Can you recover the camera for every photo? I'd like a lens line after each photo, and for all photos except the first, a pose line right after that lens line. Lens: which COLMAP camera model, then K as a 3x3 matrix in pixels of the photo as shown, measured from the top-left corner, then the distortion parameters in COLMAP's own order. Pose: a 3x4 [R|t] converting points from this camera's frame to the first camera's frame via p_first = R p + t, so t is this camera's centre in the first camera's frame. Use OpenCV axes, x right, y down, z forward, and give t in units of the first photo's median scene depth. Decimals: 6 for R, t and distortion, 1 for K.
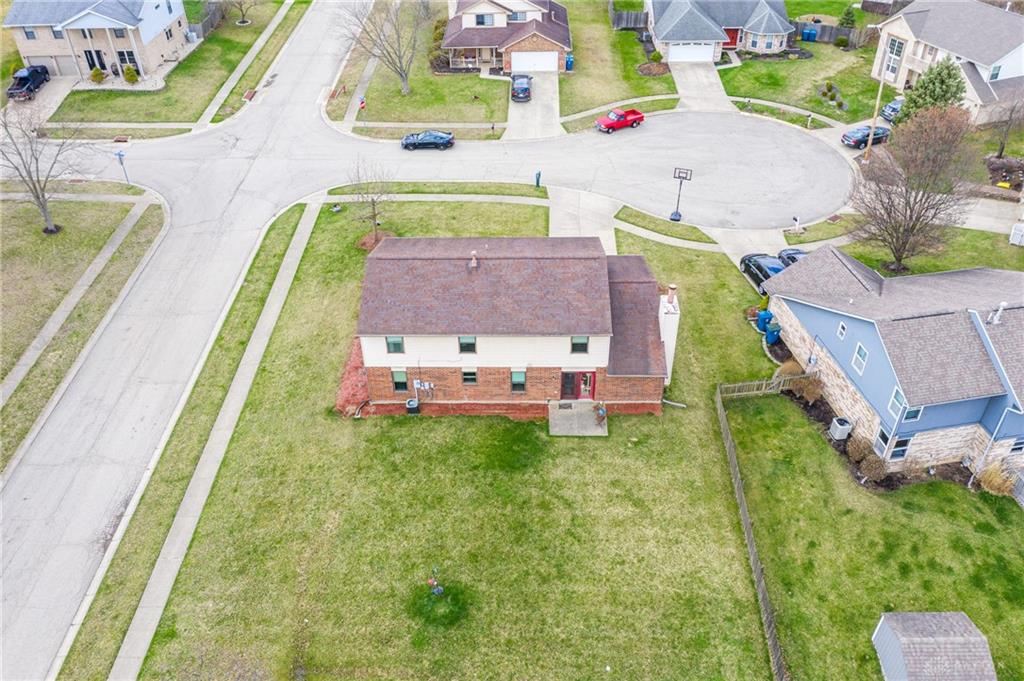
lens RADIAL K [[819.3, 0, 507.5], [0, 819.3, 340.8], [0, 0, 1]] dist [-0.017931, 0.000034]
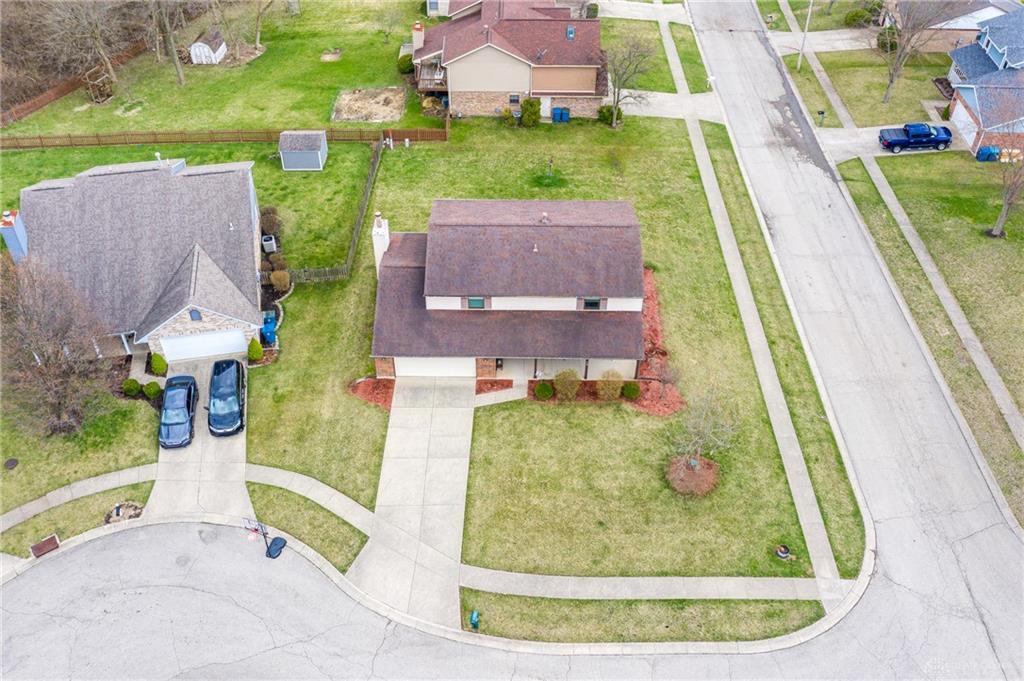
lens RADIAL K [[896.5, 0, 507.8], [0, 896.5, 337.4], [0, 0, 1]] dist [-0.018576, -0.003746]
pose [[-0.999778, 0.020956, -0.002018, 0.014917], [0.001338, 0.158923, 0.987290, -1.193061], [0.021010, 0.987069, -0.158915, 1.245374]]
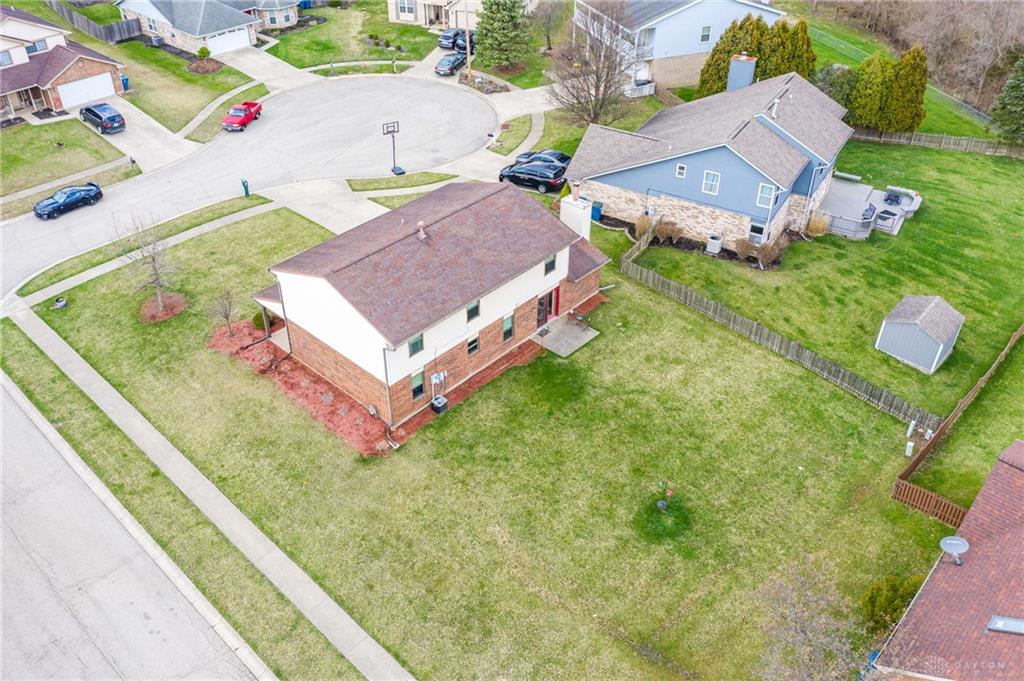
lens RADIAL K [[851.4, 0, 481.8], [0, 851.4, 326.1], [0, 0, 1]] dist [-0.012660, -0.005860]
pose [[0.676547, -0.423228, 0.602629, -0.567292], [0.449358, 0.885594, 0.117480, -0.078841], [-0.583405, 0.191316, 0.789327, 0.203447]]
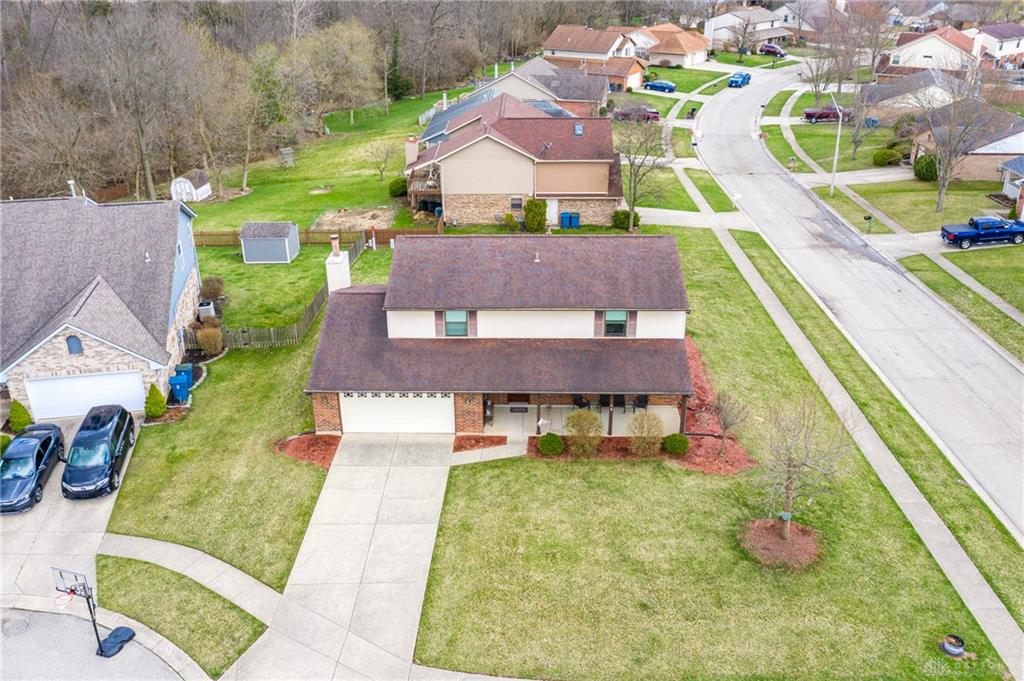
lens RADIAL K [[866.2, 0, 503.3], [0, 866.2, 364.7], [0, 0, 1]] dist [-0.018656, -0.001701]
pose [[-0.999617, 0.023619, 0.014401, -0.002103], [0.023268, 0.436337, 0.899483, -0.790592], [0.014962, 0.899473, -0.436719, 1.399478]]
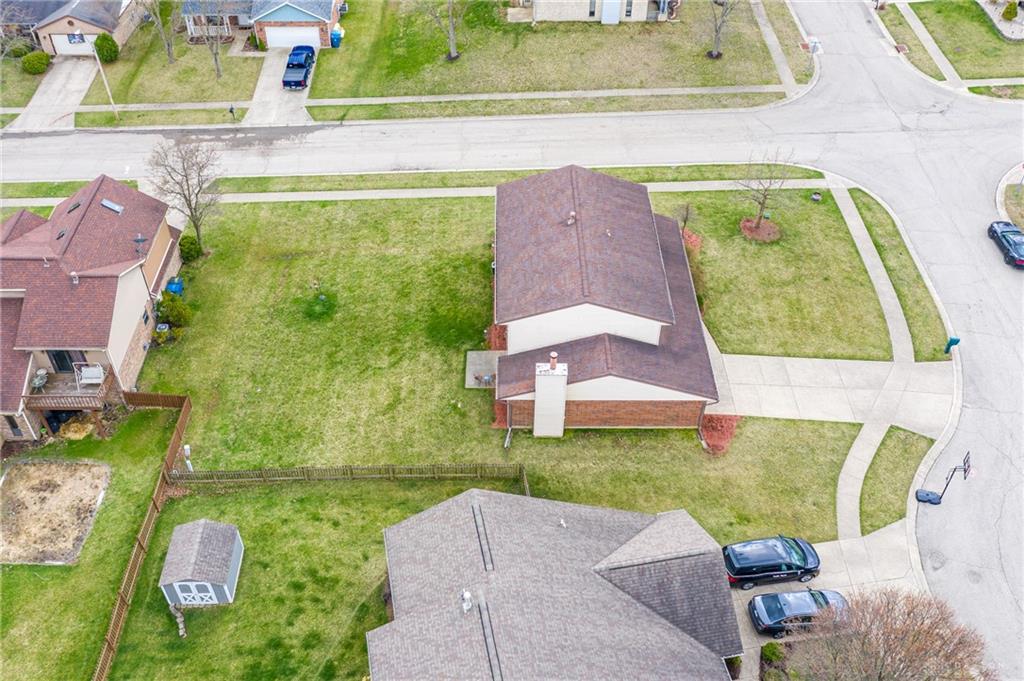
lens RADIAL K [[926.6, 0, 469.8], [0, 926.6, 323.9], [0, 0, 1]] dist [-0.017772, 0.001337]
pose [[0.002809, 0.702309, -0.711867, 0.860740], [-0.595342, 0.573141, 0.563096, -0.581713], [0.803468, 0.422223, 0.419724, 0.392774]]
